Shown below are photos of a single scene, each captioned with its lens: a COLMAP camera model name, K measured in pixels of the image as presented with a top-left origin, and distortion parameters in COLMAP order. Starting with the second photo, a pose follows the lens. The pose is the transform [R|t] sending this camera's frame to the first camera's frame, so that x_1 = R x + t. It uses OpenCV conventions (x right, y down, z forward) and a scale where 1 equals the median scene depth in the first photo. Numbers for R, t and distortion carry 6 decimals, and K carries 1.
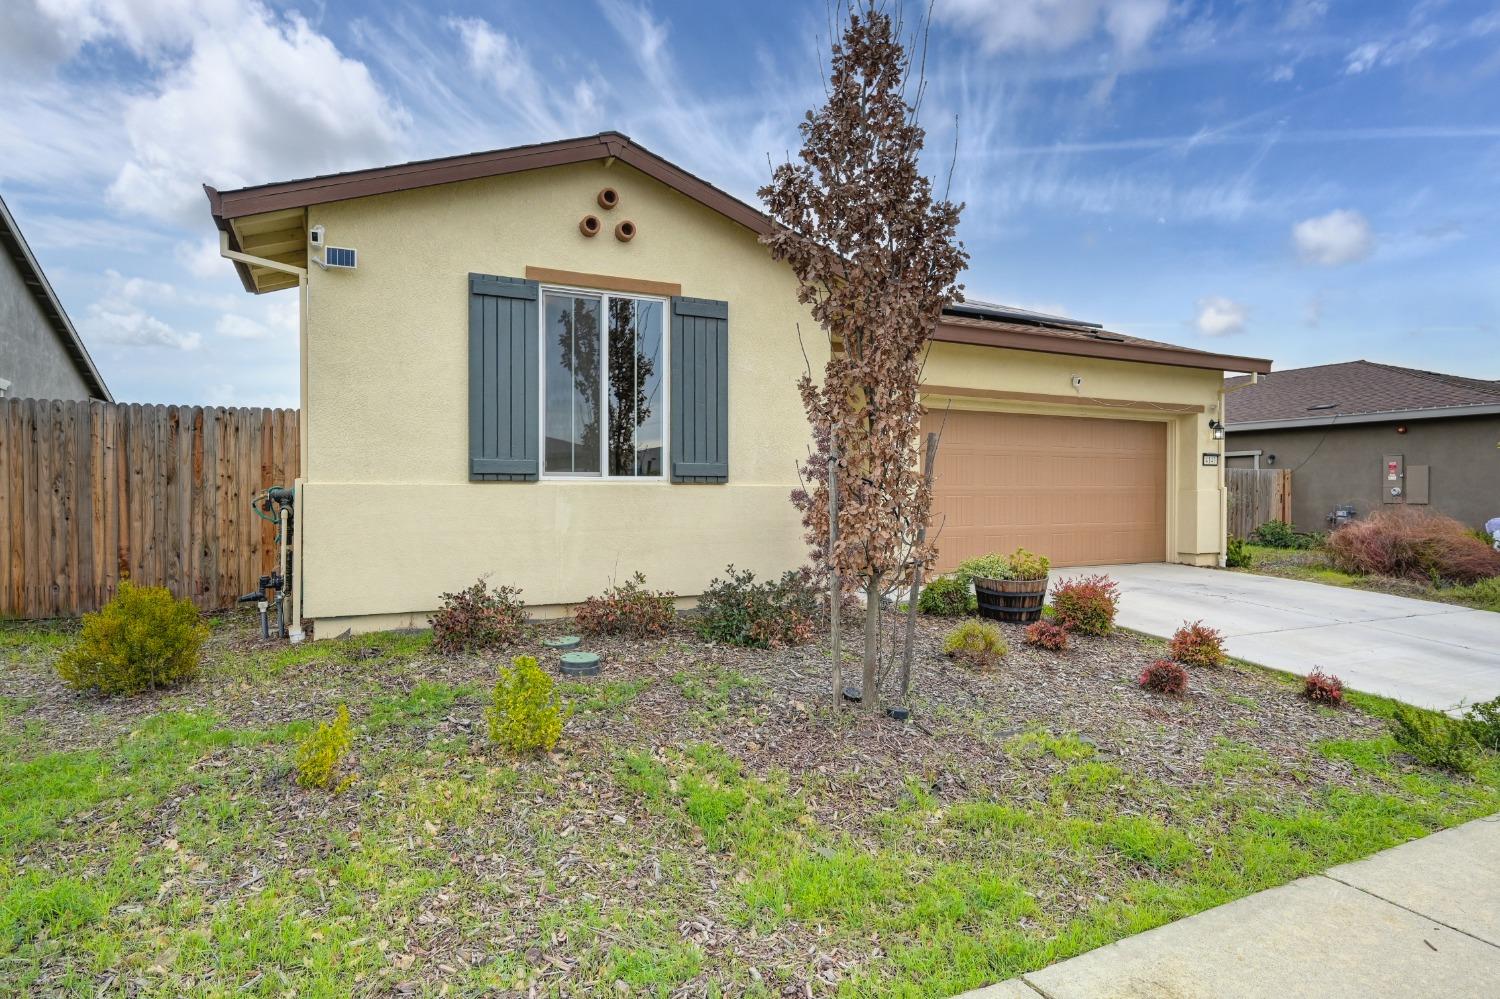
lens RADIAL K [[839.1, 0, 750.0], [0, 839.1, 499.5], [0, 0, 1]] dist [0.001417, 0.000241]
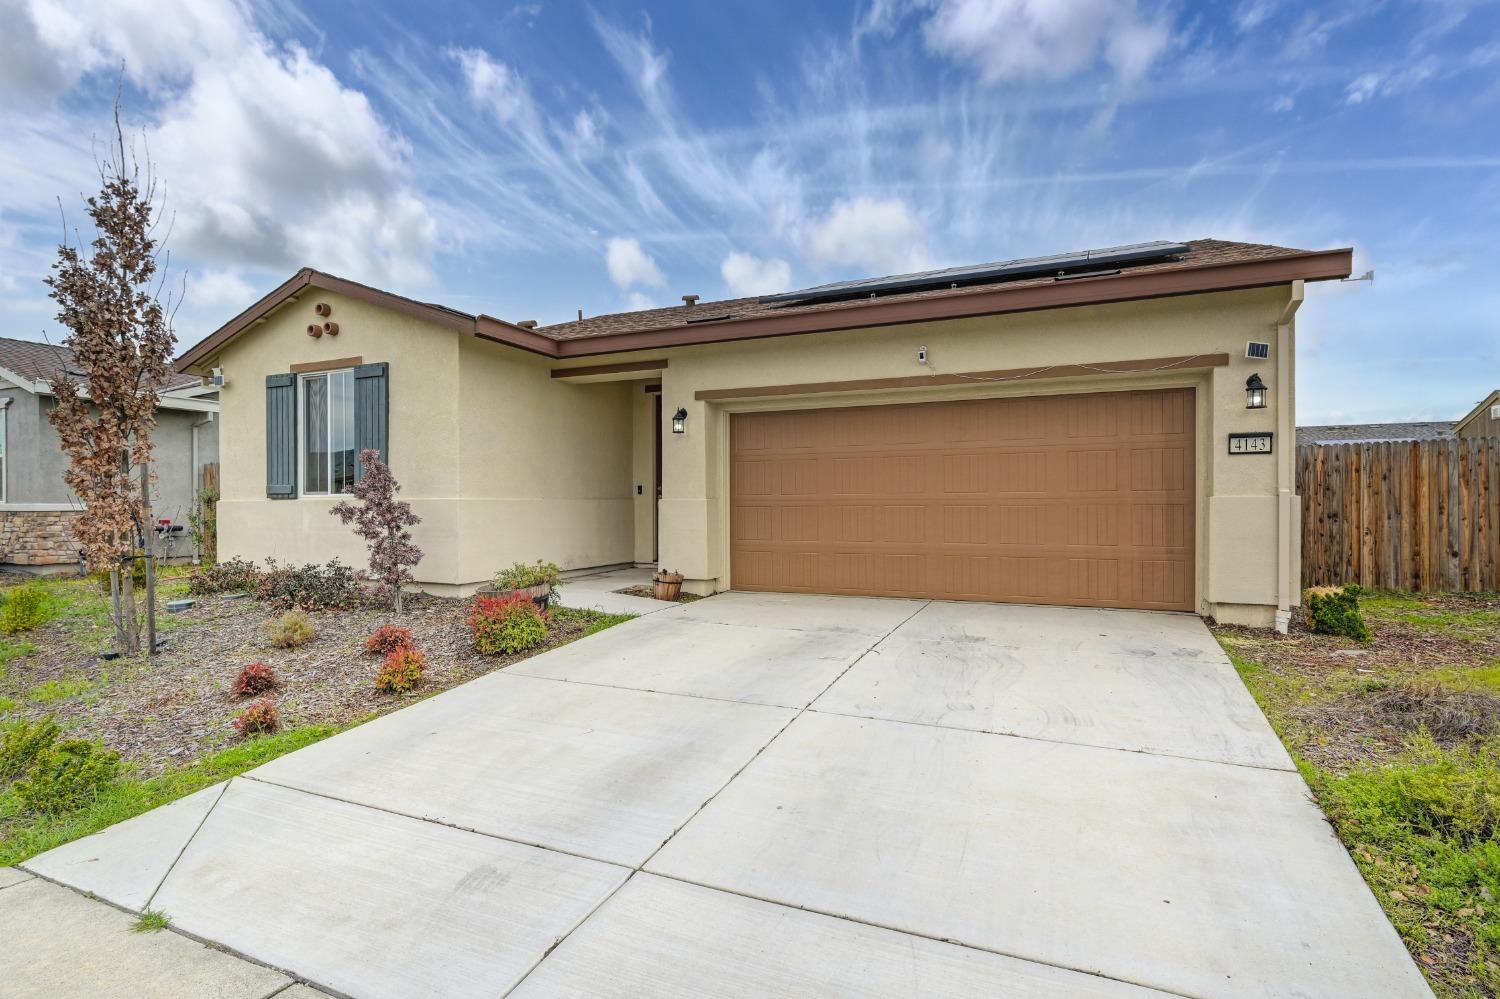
lens RADIAL K [[773.9, 0, 750.0], [0, 773.9, 499.5], [0, 0, 1]] dist [-0.001863, -0.000066]
pose [[0.624748, -0.007375, -0.780792, 1.179727], [-0.002002, 0.999937, -0.011047, -0.003682], [0.780824, 0.008465, 0.624693, 0.622841]]
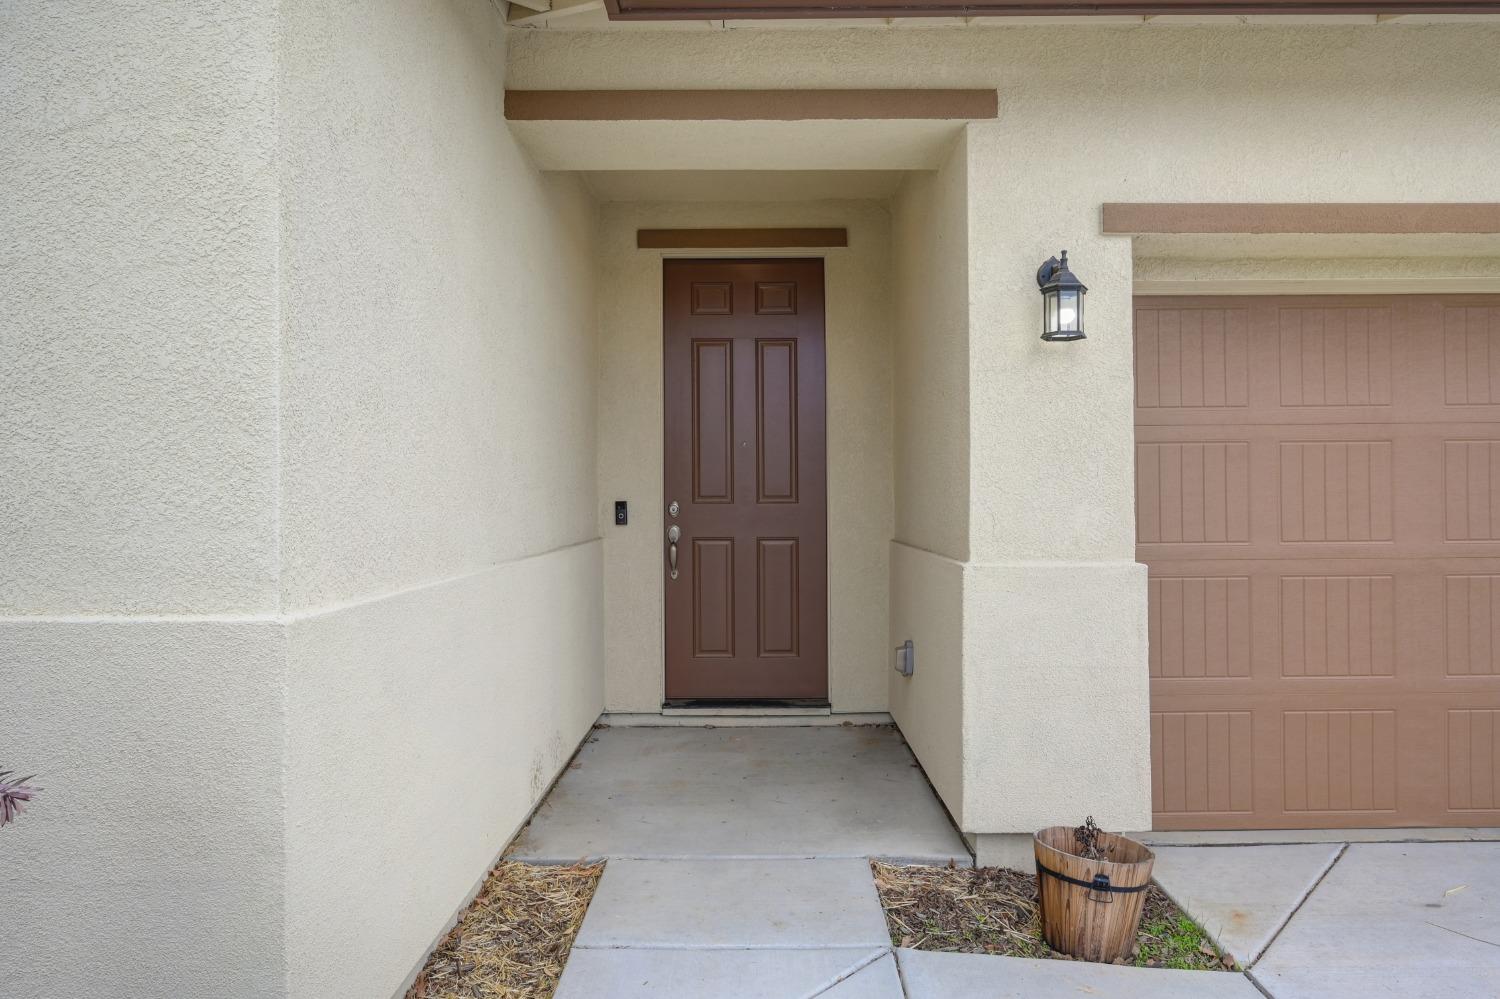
lens RADIAL K [[956.4, 0, 750.0], [0, 956.4, 499.5], [0, 0, 1]] dist [0.001245, 0.000195]
pose [[0.895504, -0.007864, -0.444983, 0.296762], [0.005201, 0.999961, -0.007205, -0.041128], [0.445022, 0.004138, 0.895510, 0.816537]]
